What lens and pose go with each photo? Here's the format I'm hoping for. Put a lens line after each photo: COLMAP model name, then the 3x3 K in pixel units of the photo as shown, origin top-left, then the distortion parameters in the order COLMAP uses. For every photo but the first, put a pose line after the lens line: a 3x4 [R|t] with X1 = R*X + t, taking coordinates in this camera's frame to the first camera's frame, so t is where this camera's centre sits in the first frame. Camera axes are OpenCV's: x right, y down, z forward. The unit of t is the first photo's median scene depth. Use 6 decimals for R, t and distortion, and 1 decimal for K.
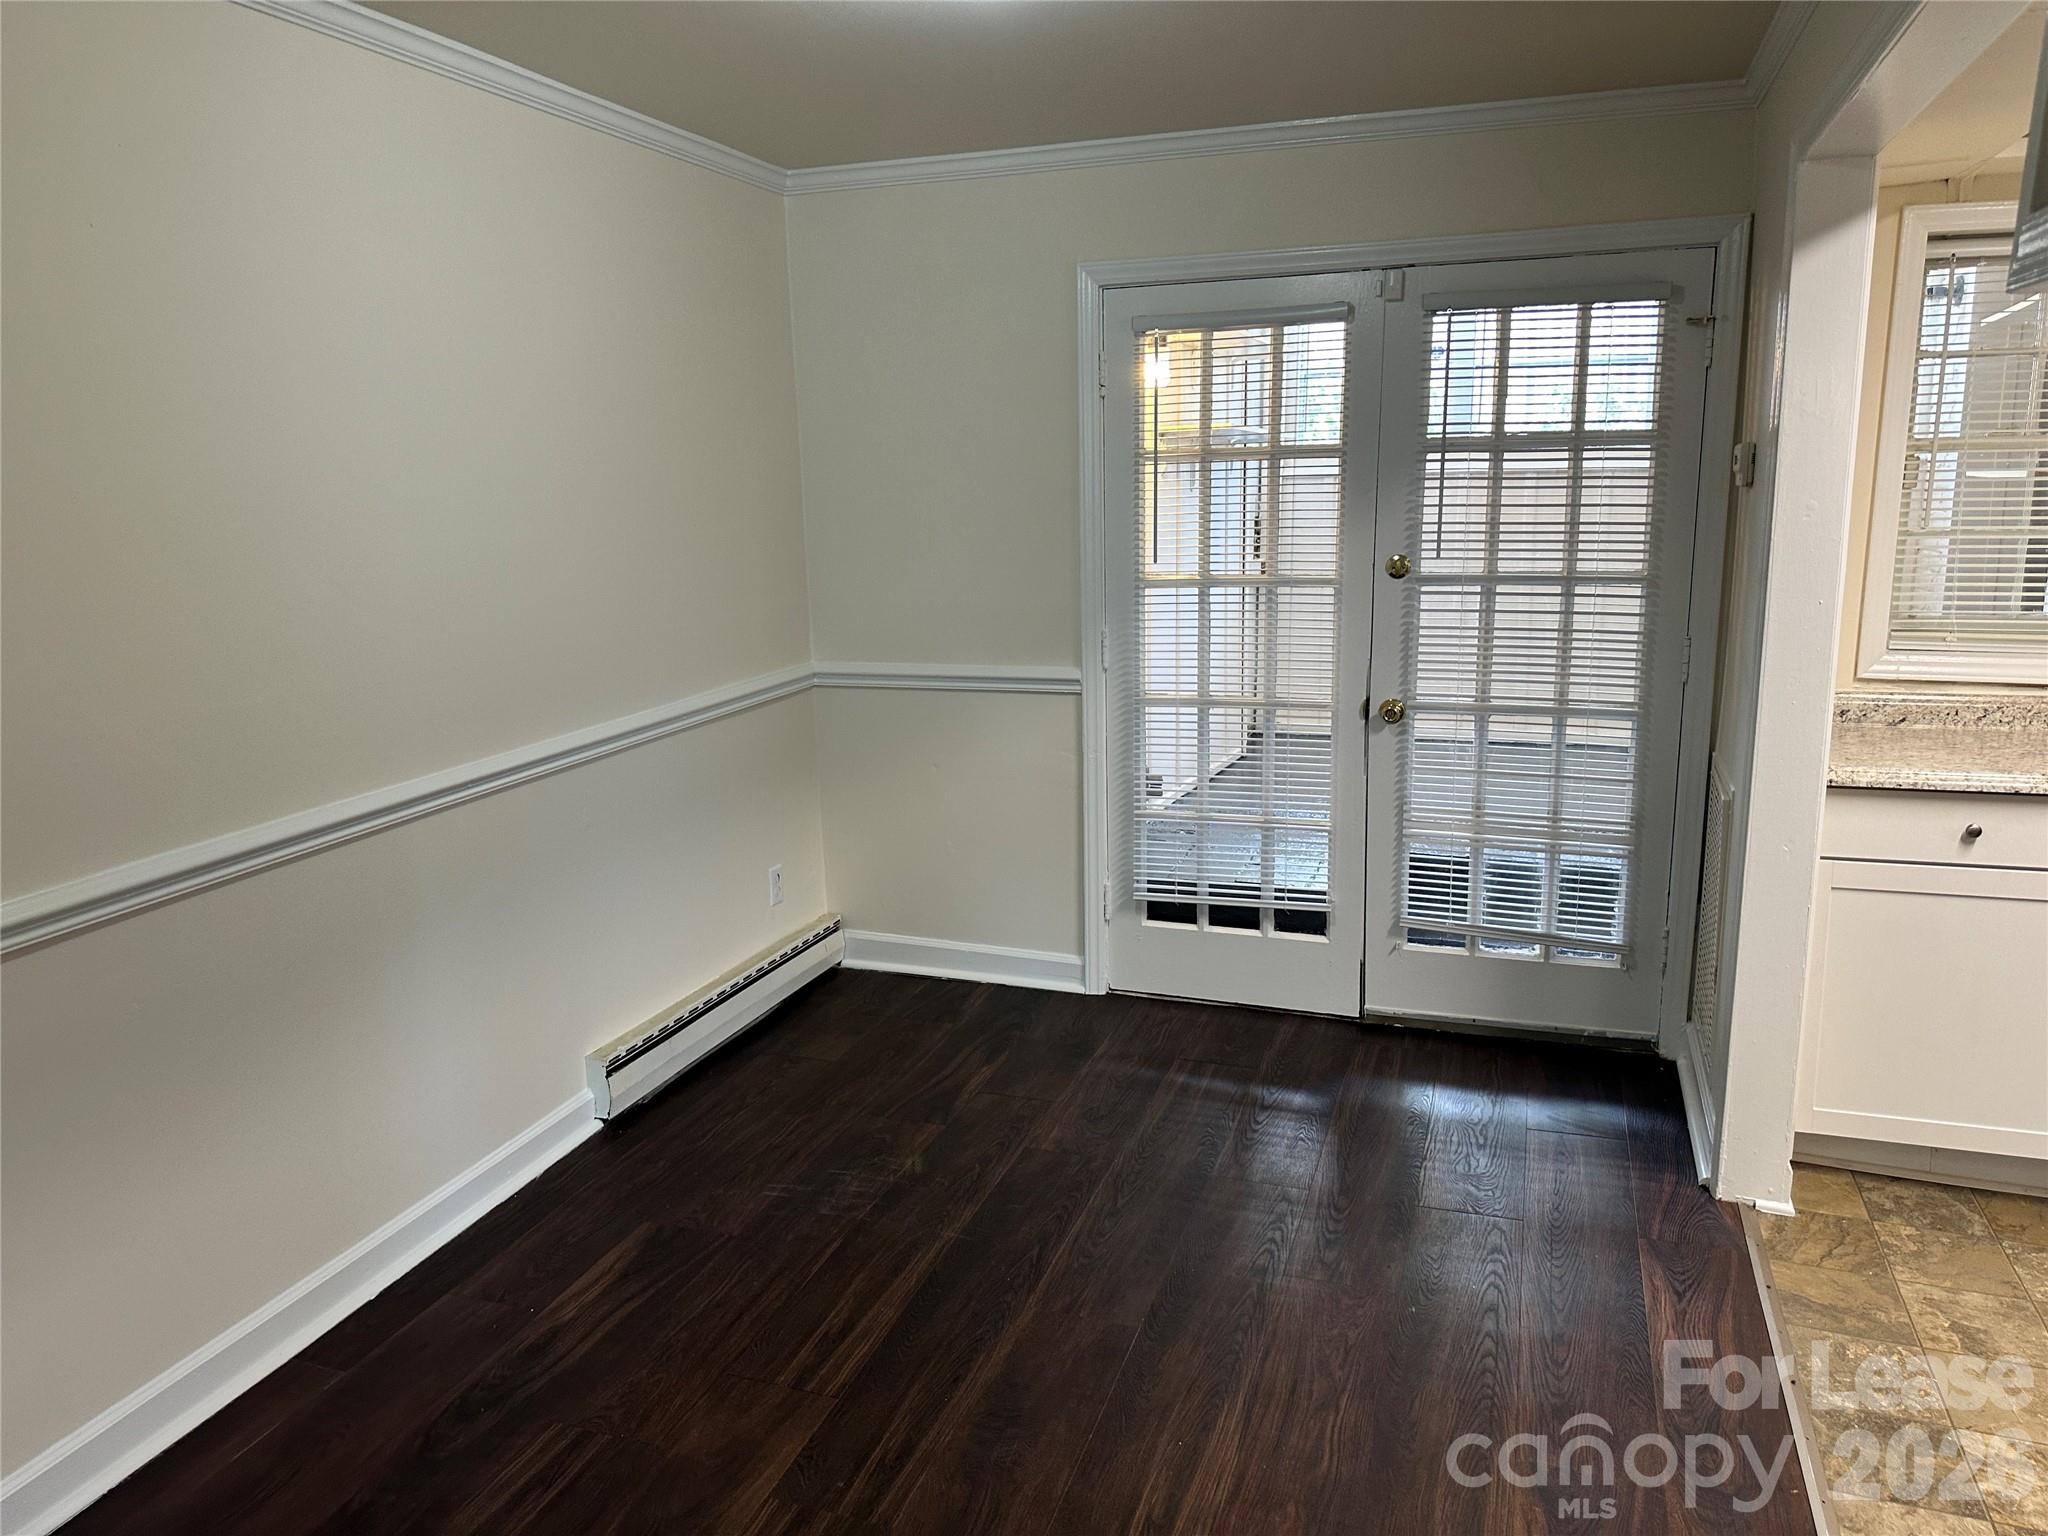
lens RADIAL K [[1443.6, 0, 1025.4], [0, 1443.6, 765.6], [0, 0, 1]] dist [0.039402, -0.031306]
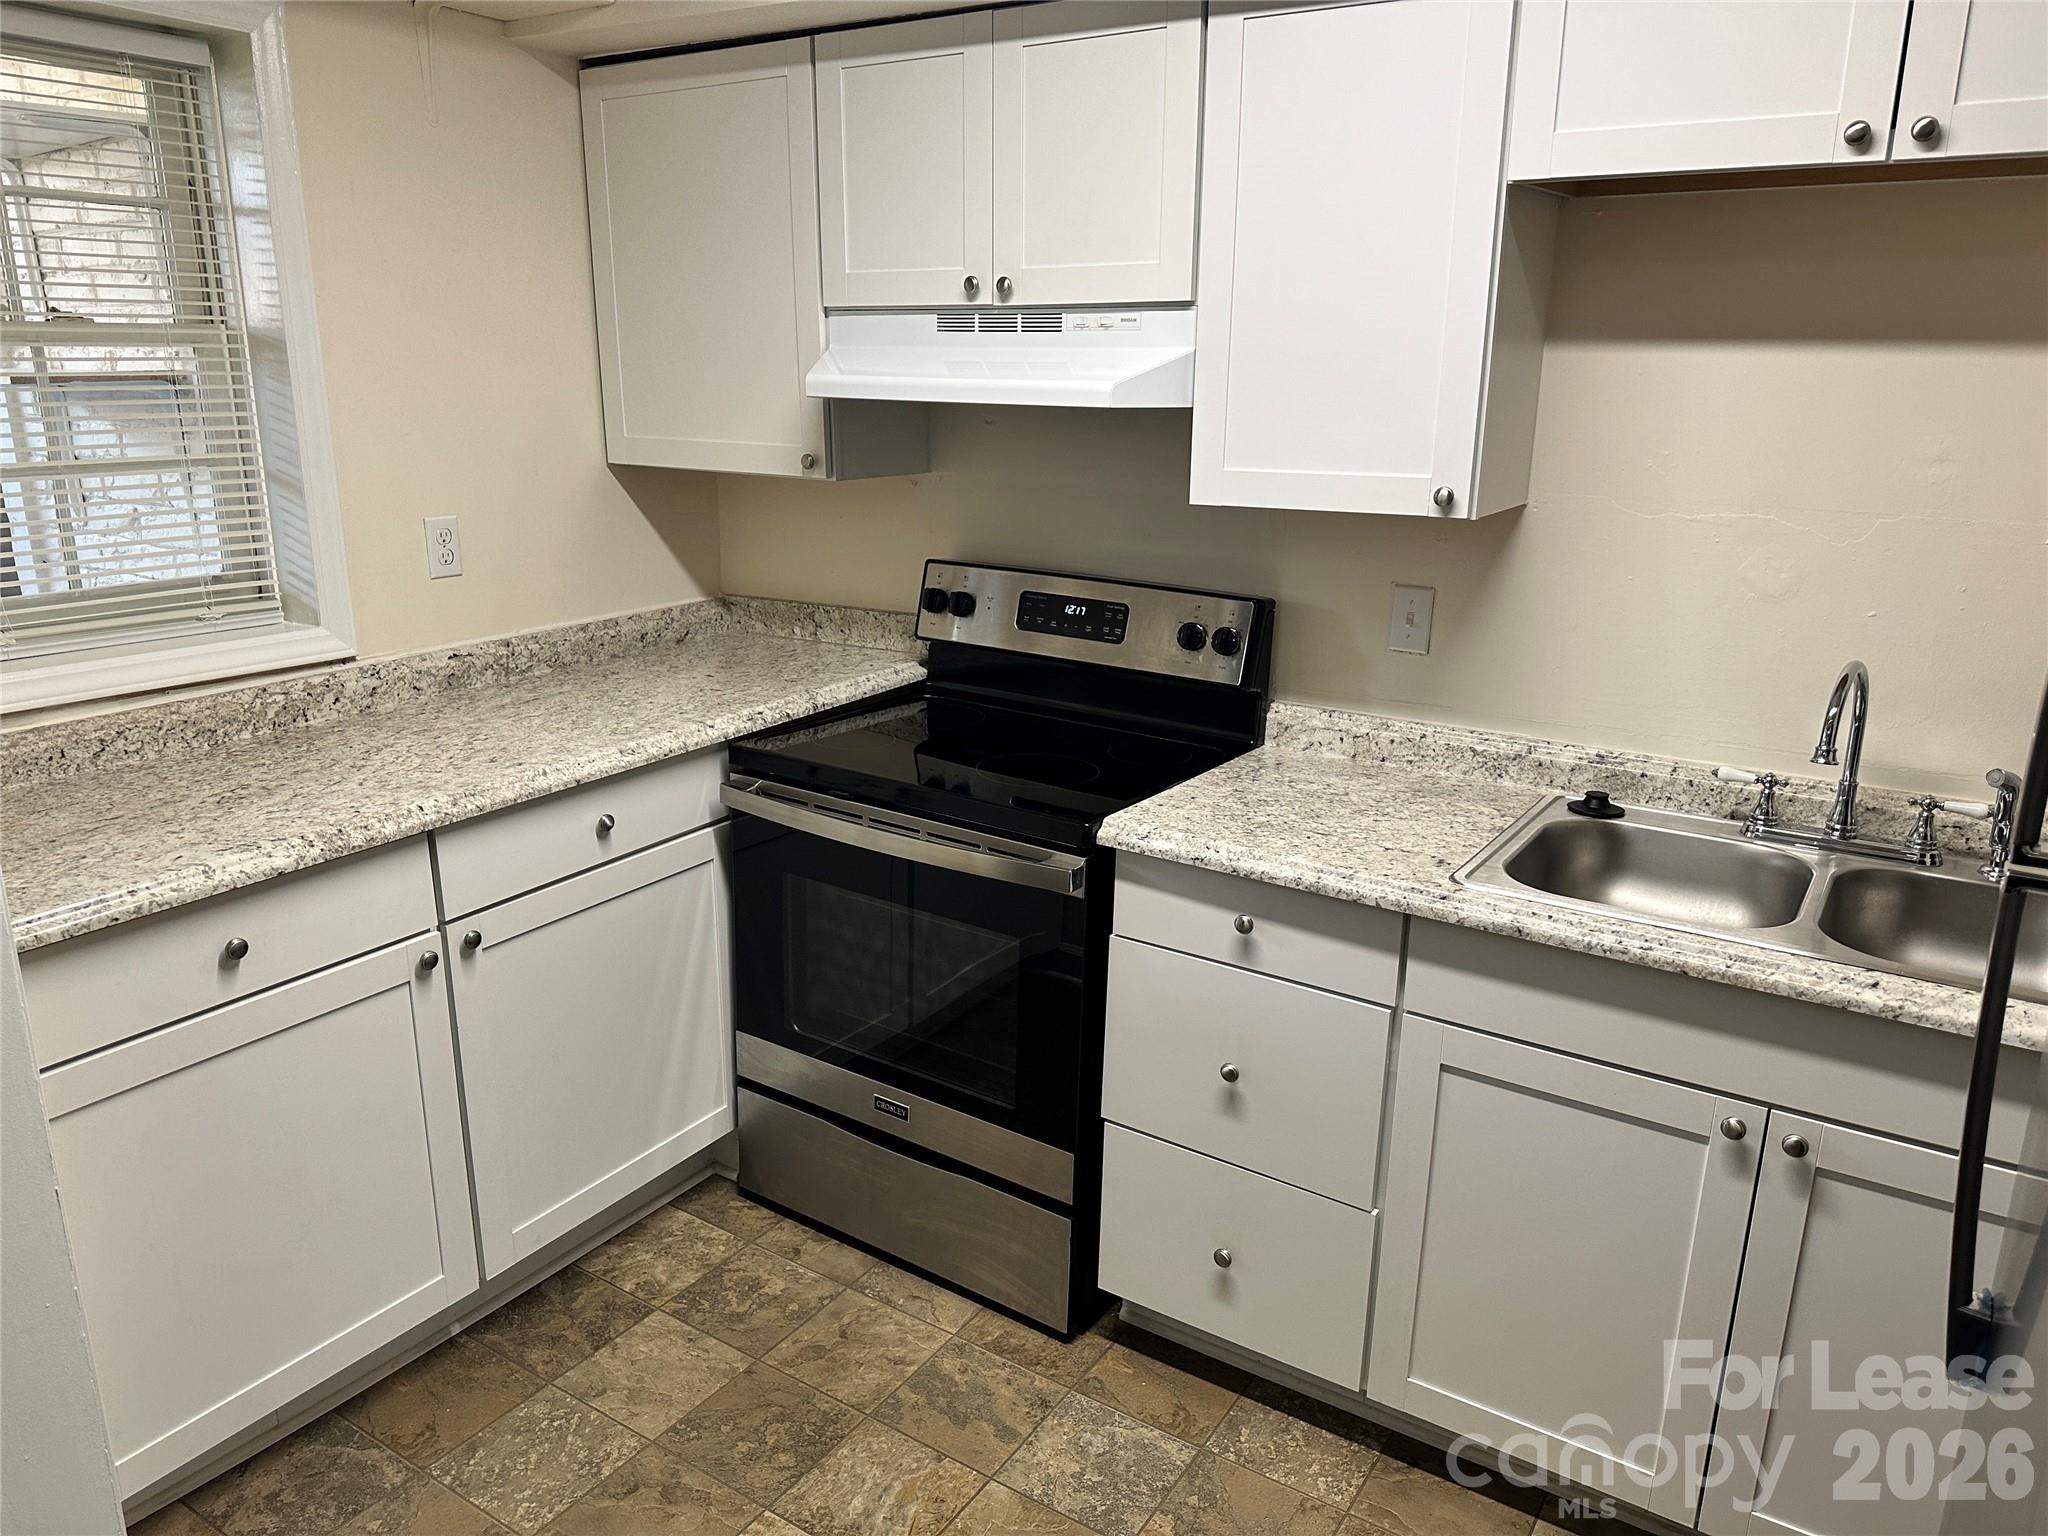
lens RADIAL K [[1443.6, 0, 1011.9], [0, 1443.6, 768.5], [0, 0, 1]] dist [0.039402, -0.031306]
pose [[0.242045, -0.246641, 0.938393, 0.149020], [0.184555, 0.961198, 0.205032, -0.097328], [-0.952551, 0.123559, 0.278172, 0.479117]]
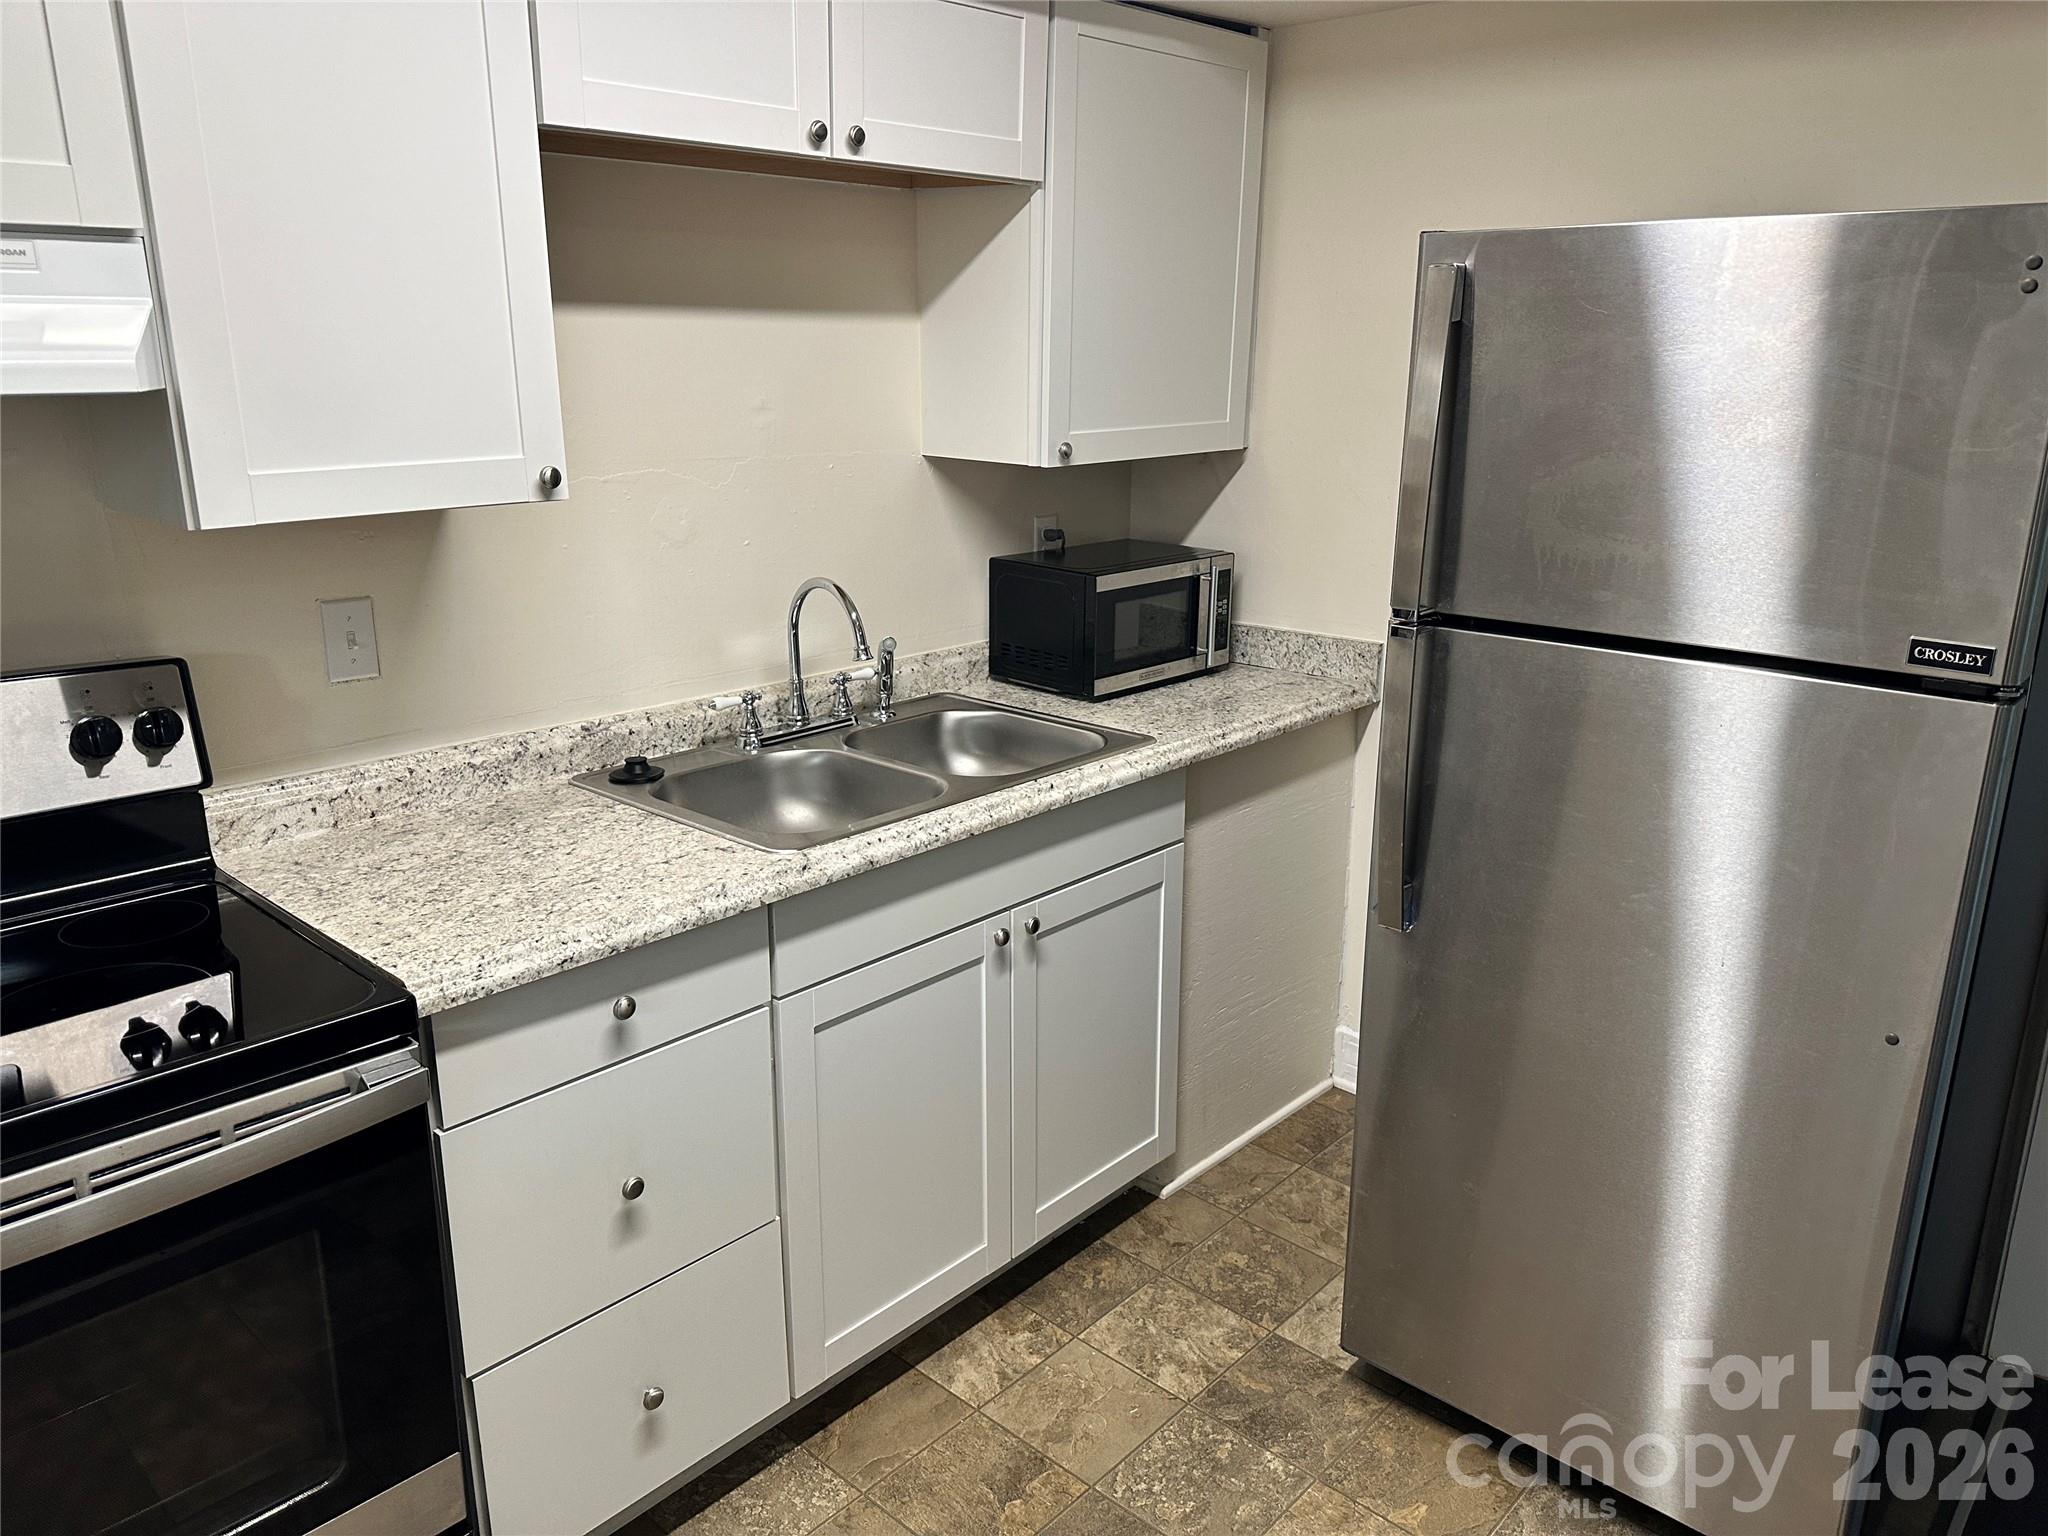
lens RADIAL K [[1443.6, 0, 1016.9], [0, 1443.6, 775.2], [0, 0, 1]] dist [0.039402, -0.031306]
pose [[-0.922053, -0.101110, 0.373624, 0.447344], [0.085335, 0.888425, 0.451020, -0.184970], [-0.377540, 0.447748, -0.810546, 0.919157]]
